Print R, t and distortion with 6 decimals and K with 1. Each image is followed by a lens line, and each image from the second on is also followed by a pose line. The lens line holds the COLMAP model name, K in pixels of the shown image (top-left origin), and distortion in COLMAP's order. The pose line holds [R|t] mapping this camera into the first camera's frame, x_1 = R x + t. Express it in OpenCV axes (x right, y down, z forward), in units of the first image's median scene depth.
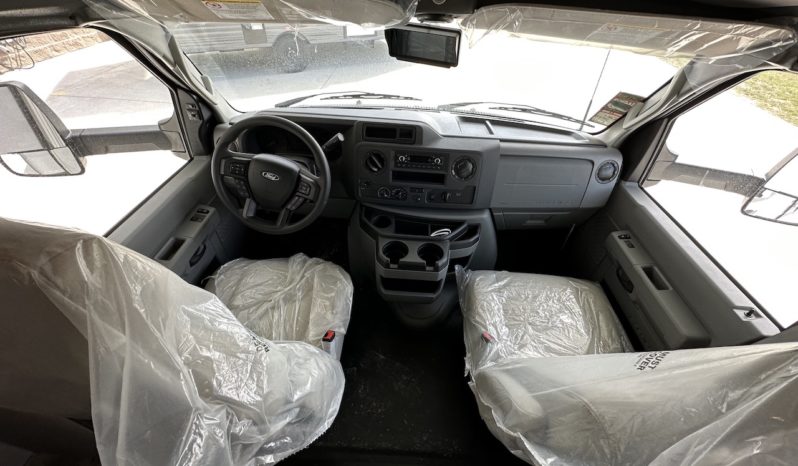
lens RADIAL K [[317.7, 0, 399.0], [0, 317.7, 233.0], [0, 0, 1]] dist [-0.001880, -0.000368]
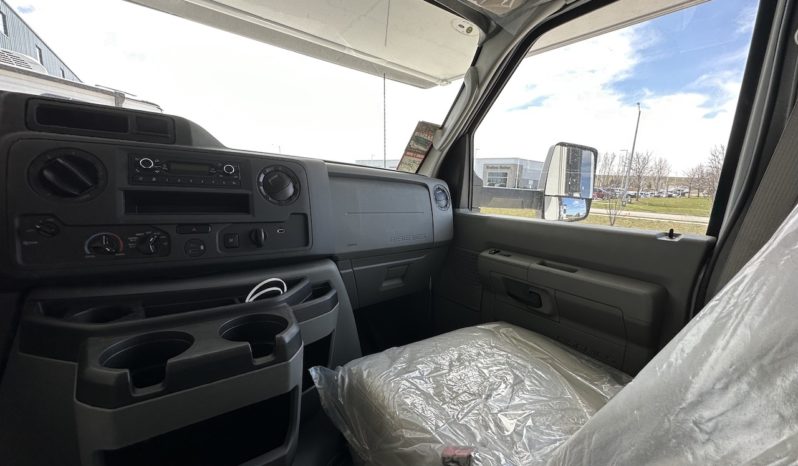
lens RADIAL K [[317.7, 0, 399.0], [0, 317.7, 233.0], [0, 0, 1]] dist [-0.001880, -0.000368]
pose [[0.773011, -0.091689, 0.627732, -0.007072], [0.410500, 0.826714, -0.384751, 0.193892], [-0.483677, 0.555101, 0.676697, 0.535000]]
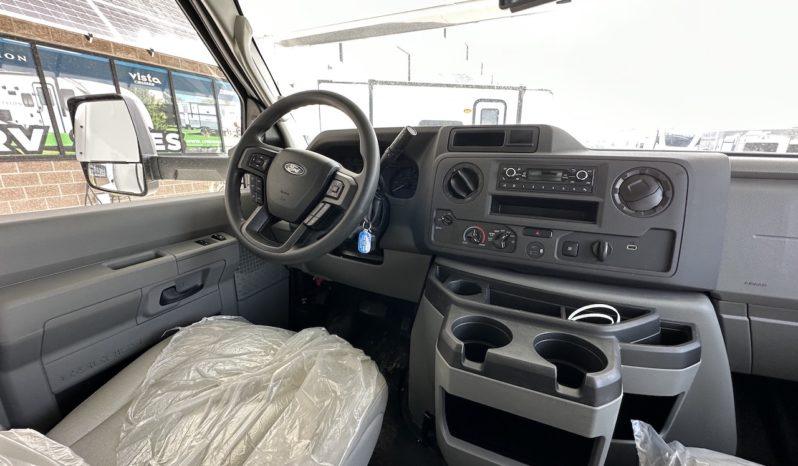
lens RADIAL K [[317.7, 0, 399.0], [0, 317.7, 233.0], [0, 0, 1]] dist [-0.001880, -0.000368]
pose [[0.932180, 0.059904, -0.357005, 0.031241], [-0.220588, 0.875958, -0.428998, 0.146483], [0.287023, 0.478654, 0.829764, 0.512508]]
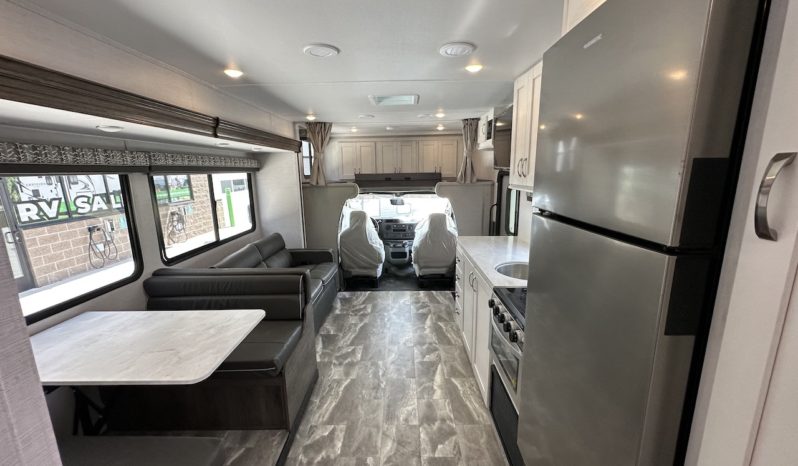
lens RADIAL K [[317.7, 0, 399.0], [0, 317.7, 233.0], [0, 0, 1]] dist [-0.001880, -0.000368]
pose [[0.997843, -0.060747, 0.024882, -0.044713], [0.064963, 0.859262, -0.507394, 1.913982], [0.009442, 0.507916, 0.861355, -2.474630]]
